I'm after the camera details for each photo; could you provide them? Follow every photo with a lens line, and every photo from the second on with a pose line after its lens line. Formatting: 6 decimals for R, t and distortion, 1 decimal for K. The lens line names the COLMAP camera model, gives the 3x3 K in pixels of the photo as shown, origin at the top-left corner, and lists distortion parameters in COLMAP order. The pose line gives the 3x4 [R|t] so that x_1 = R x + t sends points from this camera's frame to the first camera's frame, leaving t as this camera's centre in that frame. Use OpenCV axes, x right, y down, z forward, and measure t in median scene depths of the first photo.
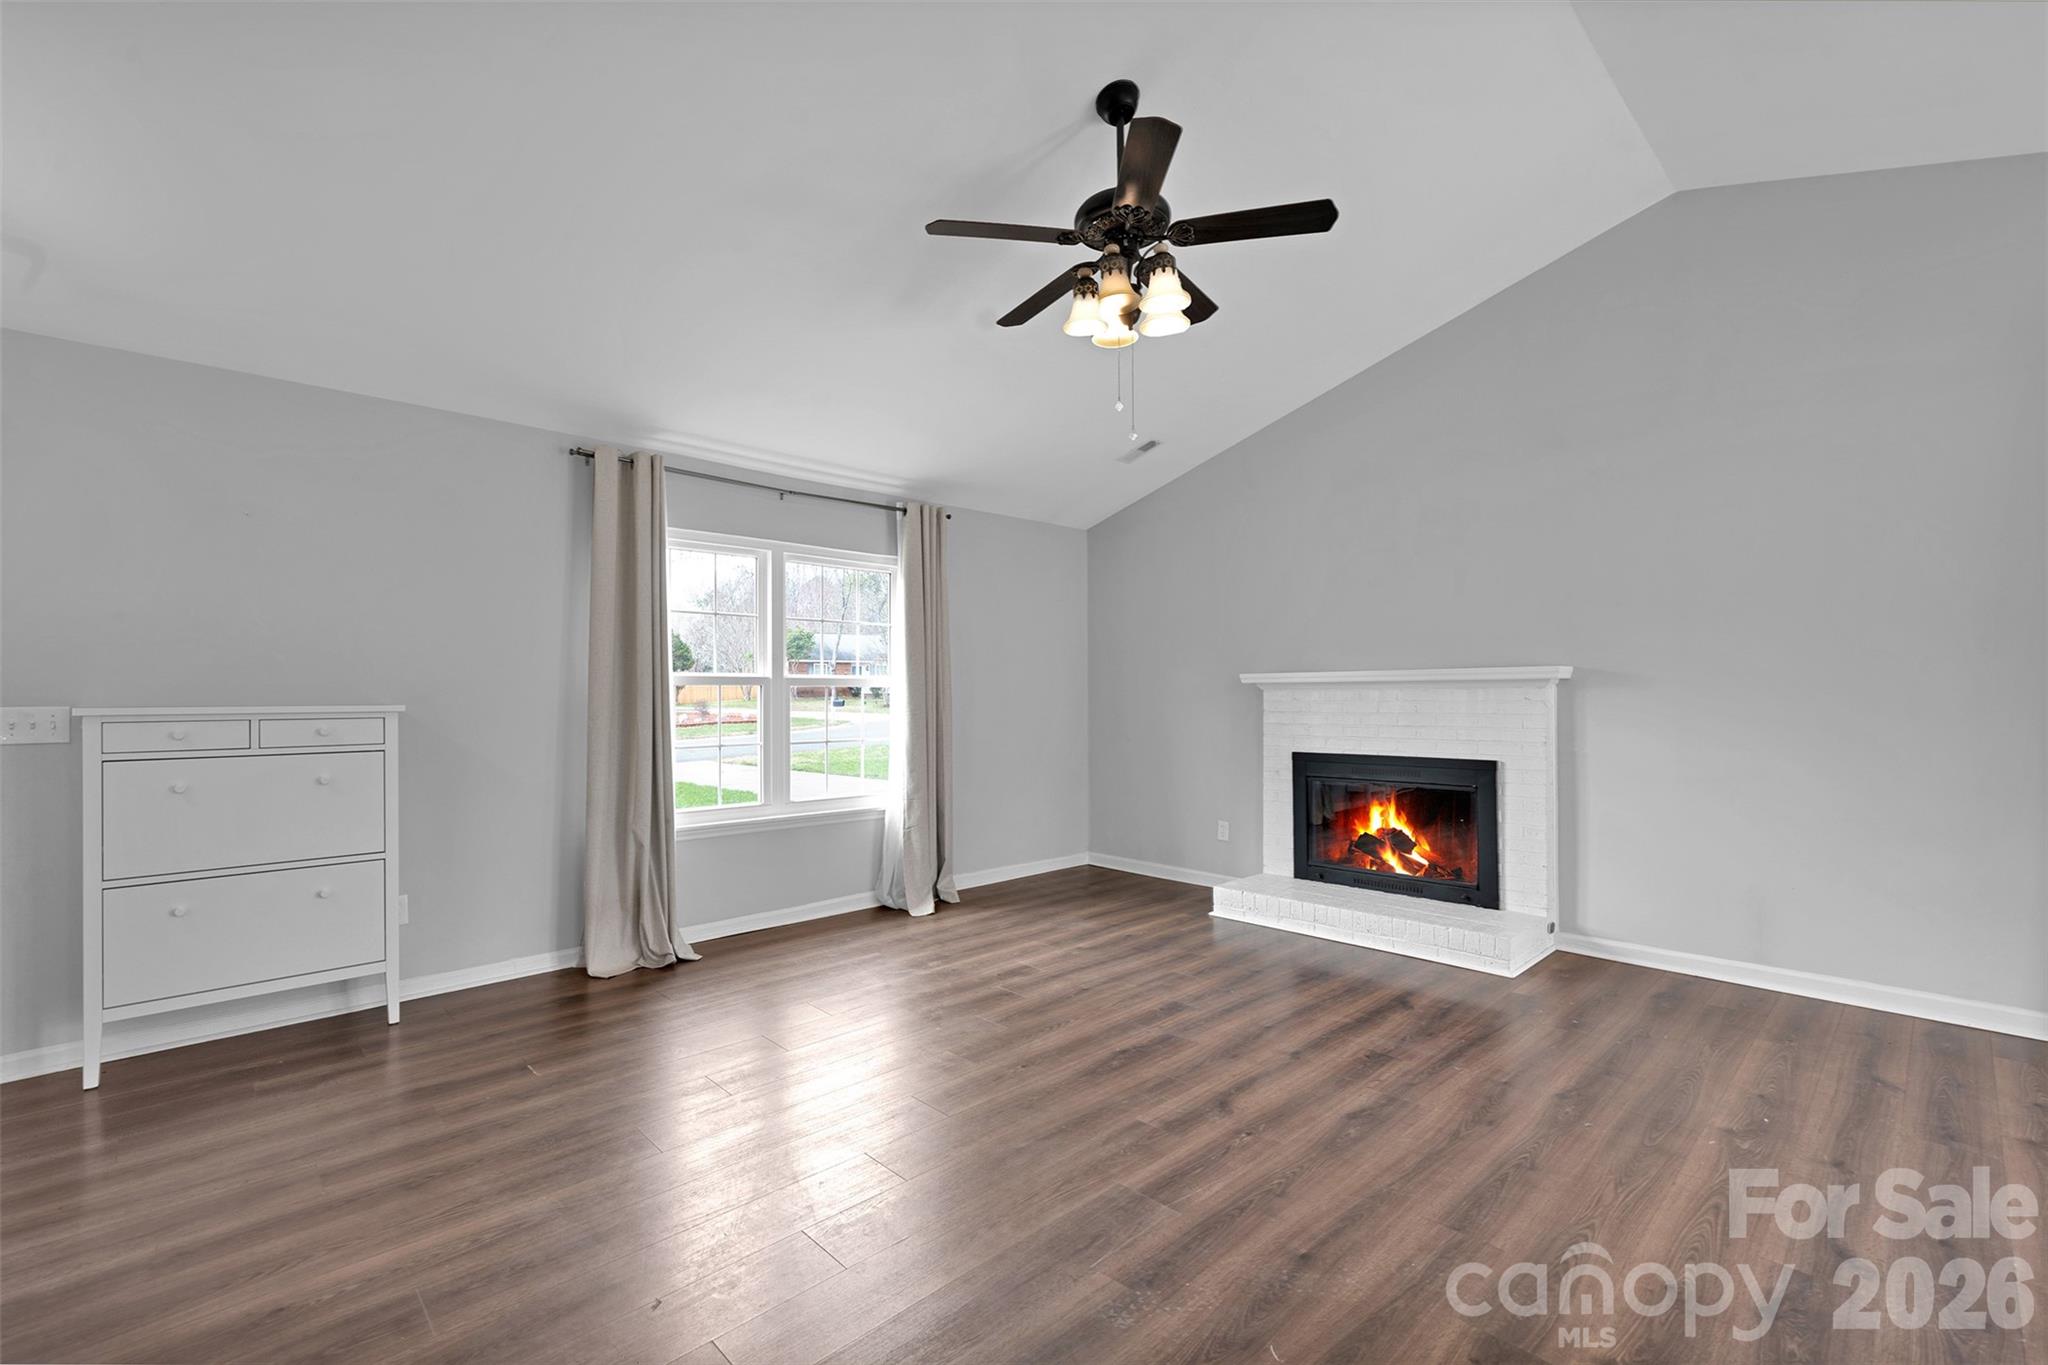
lens RADIAL K [[891.7, 0, 1026.3], [0, 891.7, 688.1], [0, 0, 1]] dist [-0.000052, -0.000142]
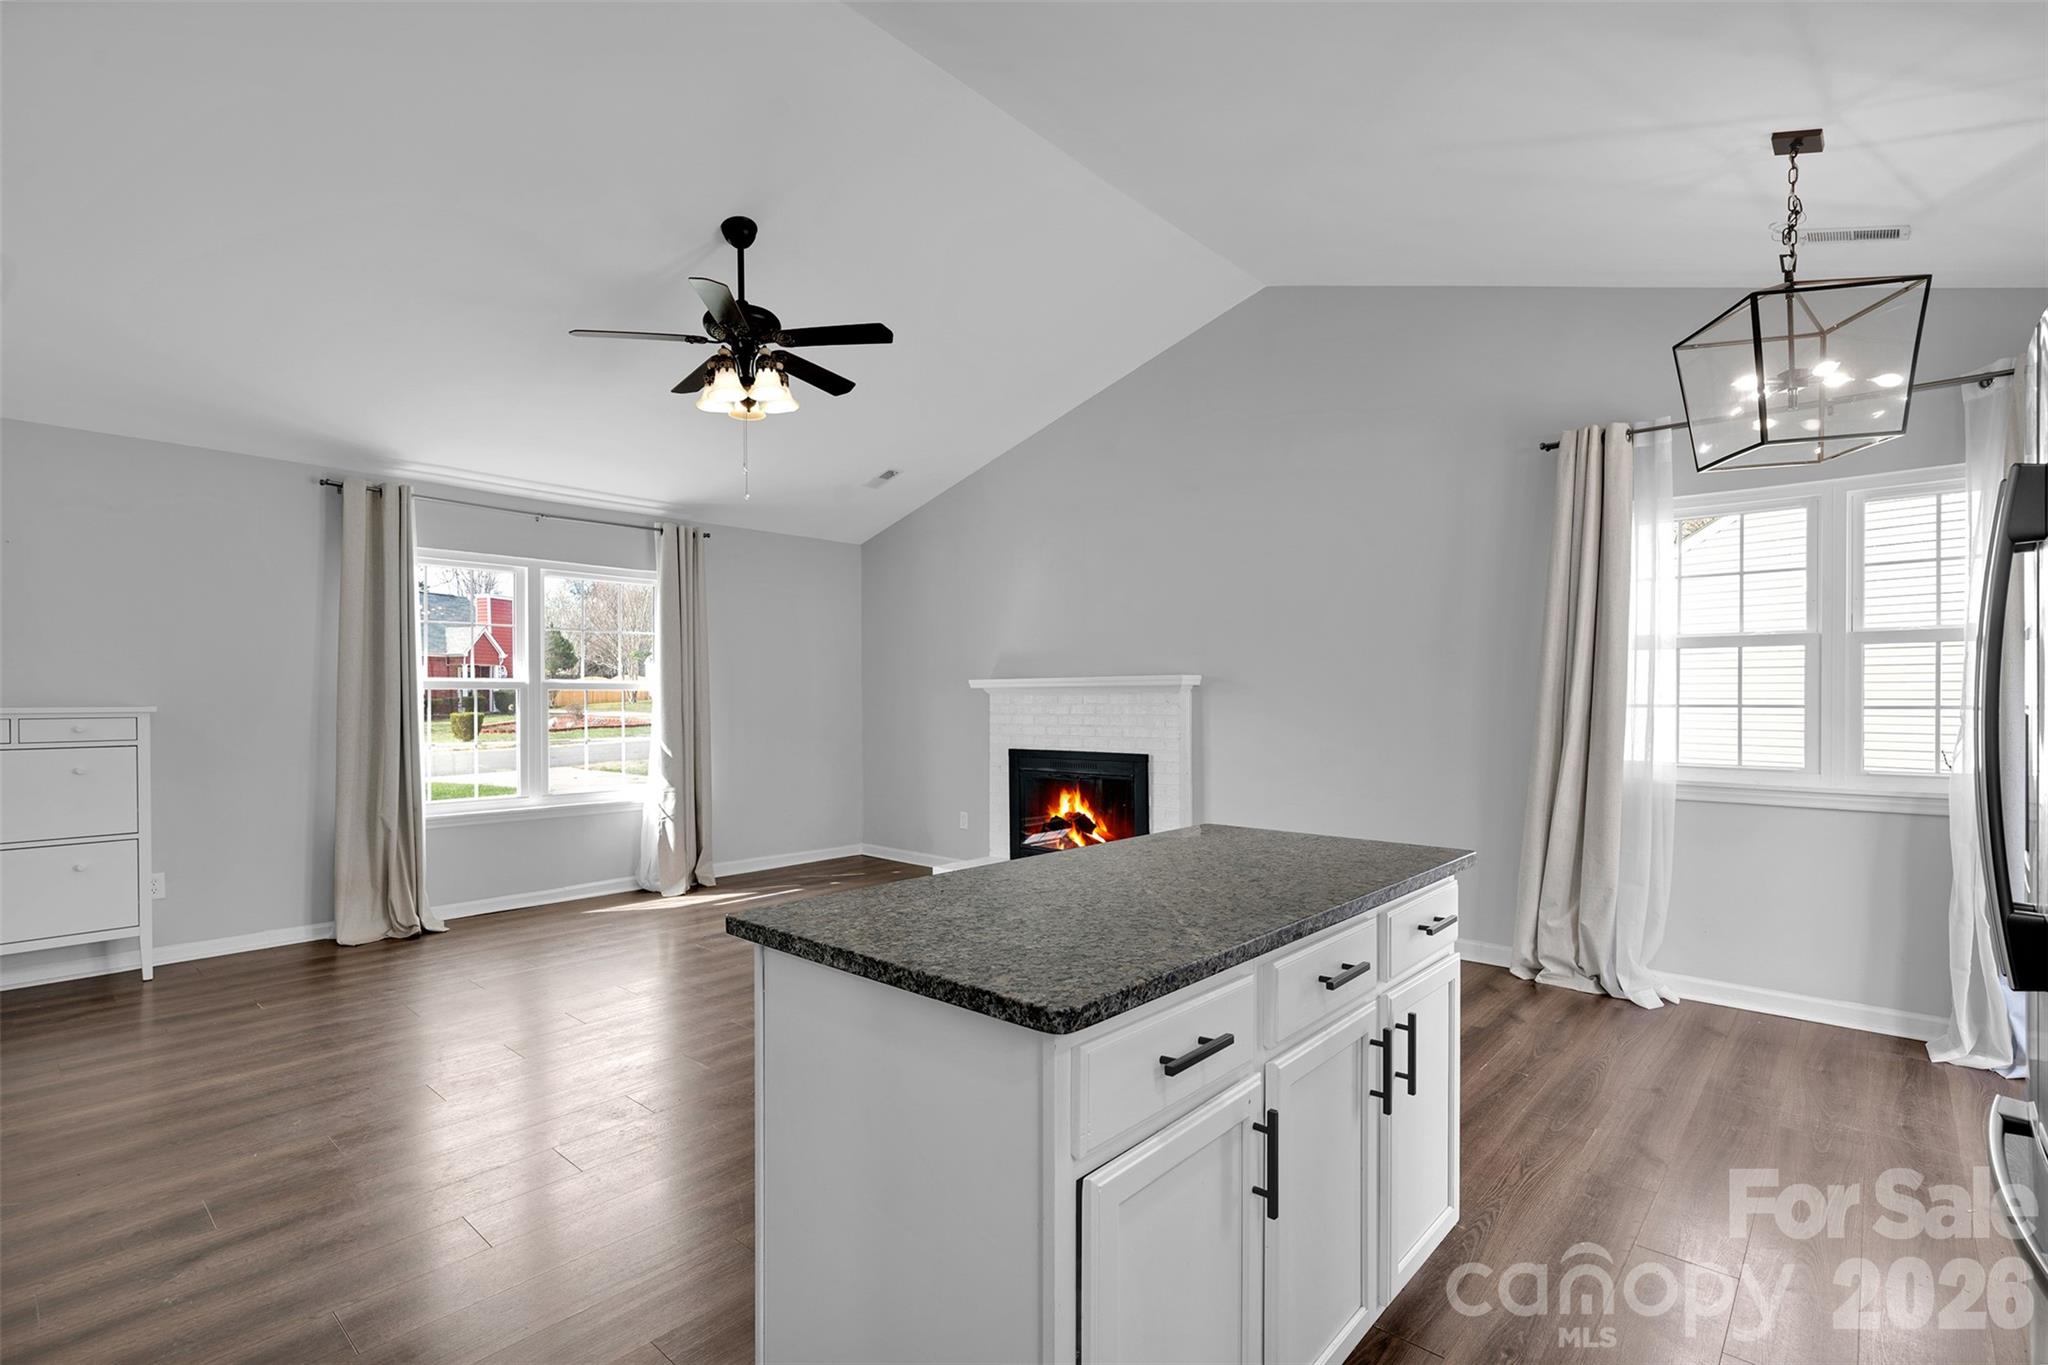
lens RADIAL K [[958.6, 0, 1020.2], [0, 958.6, 700.7], [0, 0, 1]] dist [-0.000305, -0.000303]
pose [[0.997274, 0.000700, 0.073780, 0.270386], [-0.001539, 0.999935, 0.011325, -0.003906], [-0.073767, -0.011408, 0.997210, -0.265455]]
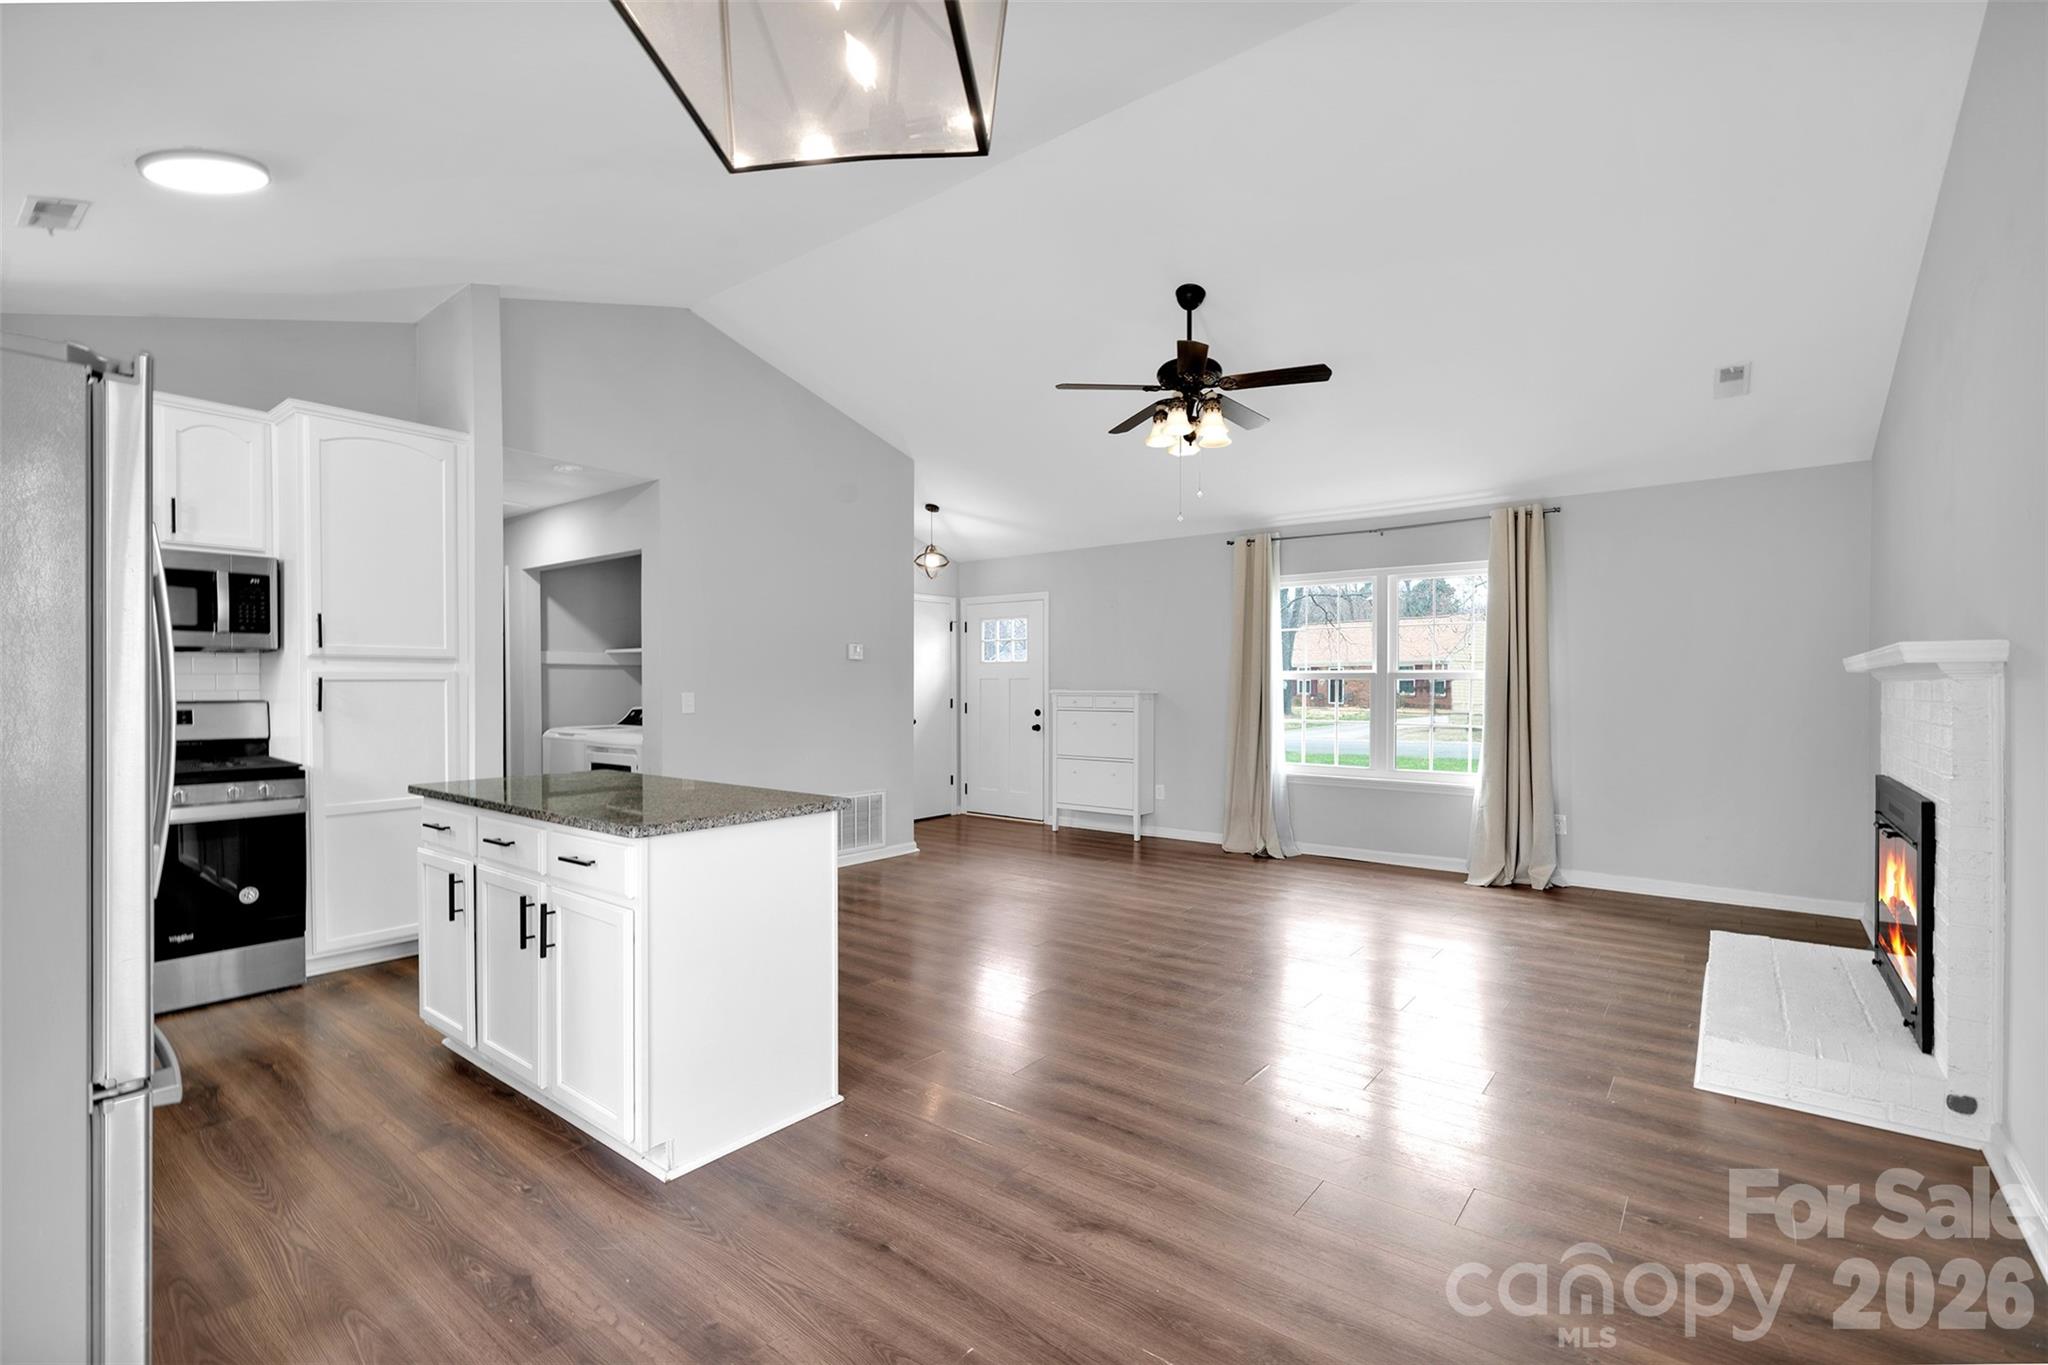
lens RADIAL K [[891.7, 0, 1026.3], [0, 891.7, 688.1], [0, 0, 1]] dist [-0.000052, -0.000142]
pose [[0.150755, 0.004134, -0.988563, 1.075468], [0.005044, 0.999975, 0.004951, 0.001234], [0.988558, -0.005733, 0.150730, 0.343075]]
